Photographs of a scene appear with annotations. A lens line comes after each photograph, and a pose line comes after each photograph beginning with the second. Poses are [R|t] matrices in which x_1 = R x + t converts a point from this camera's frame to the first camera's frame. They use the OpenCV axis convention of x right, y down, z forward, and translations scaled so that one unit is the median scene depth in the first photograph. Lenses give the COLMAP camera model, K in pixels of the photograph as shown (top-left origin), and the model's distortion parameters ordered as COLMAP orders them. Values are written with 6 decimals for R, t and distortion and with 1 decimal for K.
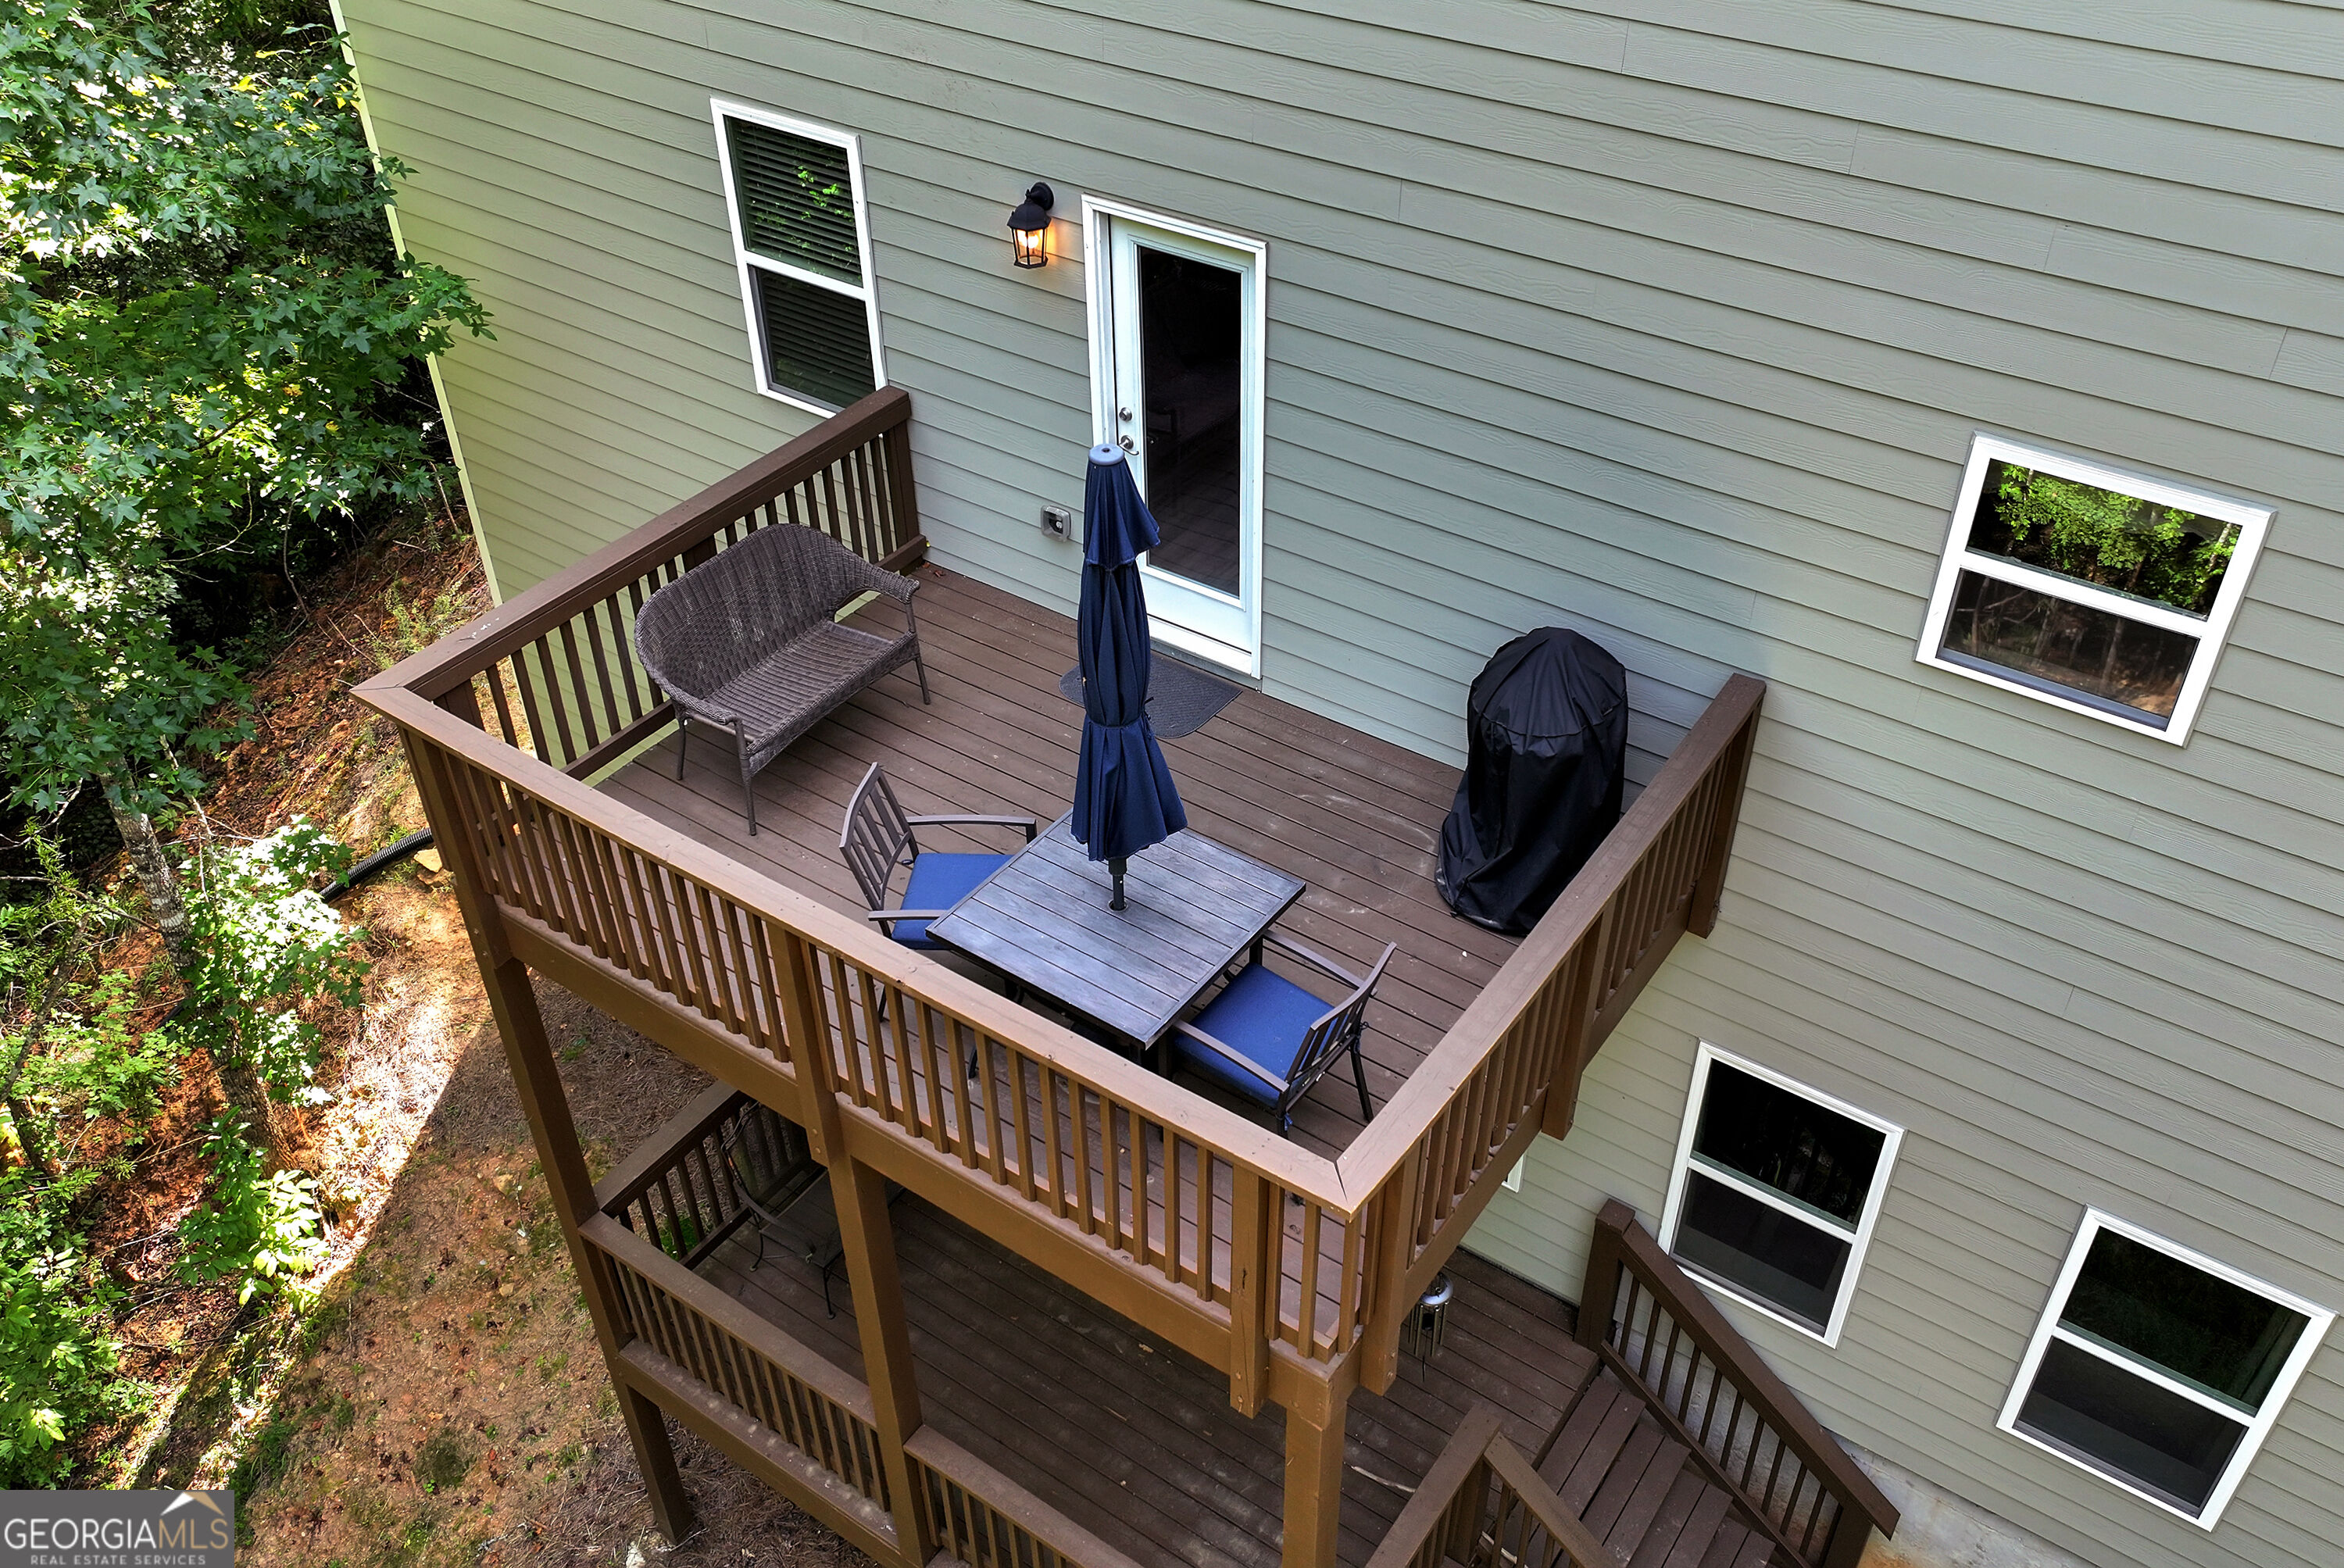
lens RADIAL K [[1948.2, 0, 1182.9], [0, 1948.2, 779.8], [0, 0, 1]] dist [0.009457, -0.015566]
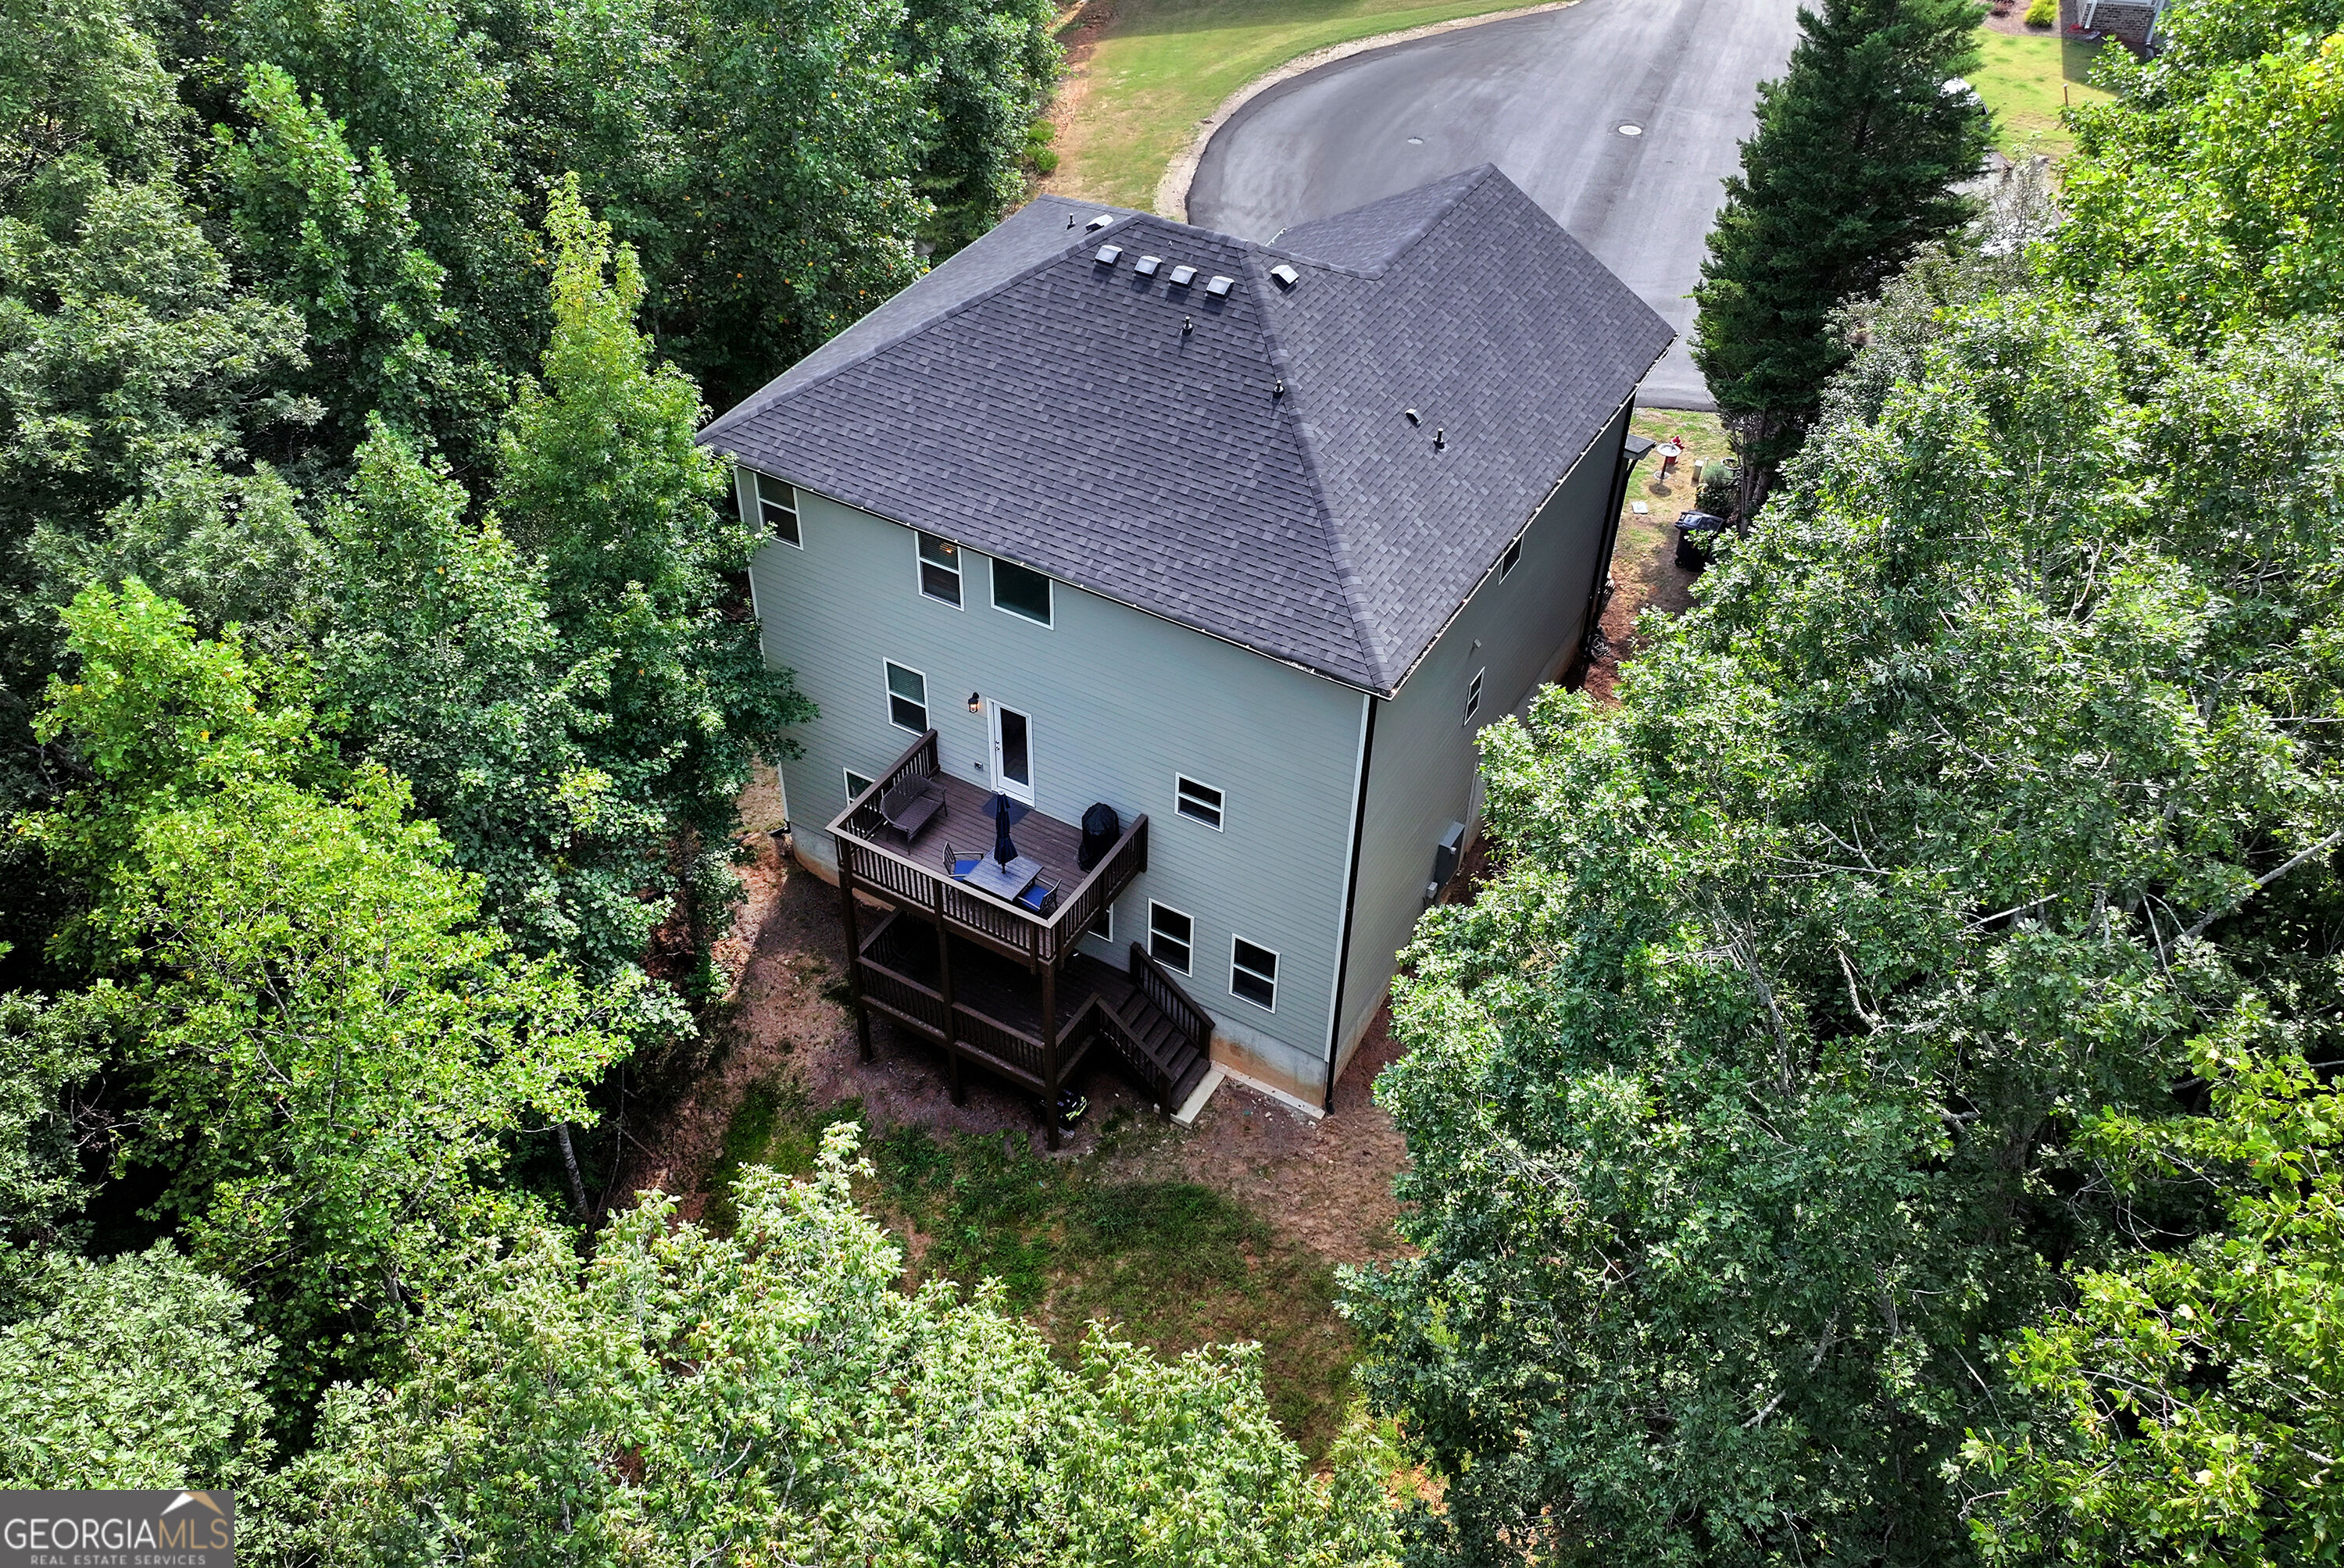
lens RADIAL K [[1948.2, 0, 1103.5], [0, 1948.2, 793.7], [0, 0, 1]] dist [0.009457, -0.015566]
pose [[0.998089, -0.031681, 0.053056, -0.020509], [0.028610, 0.997925, 0.057680, -0.225909], [-0.054773, -0.056052, 0.996924, -2.144829]]
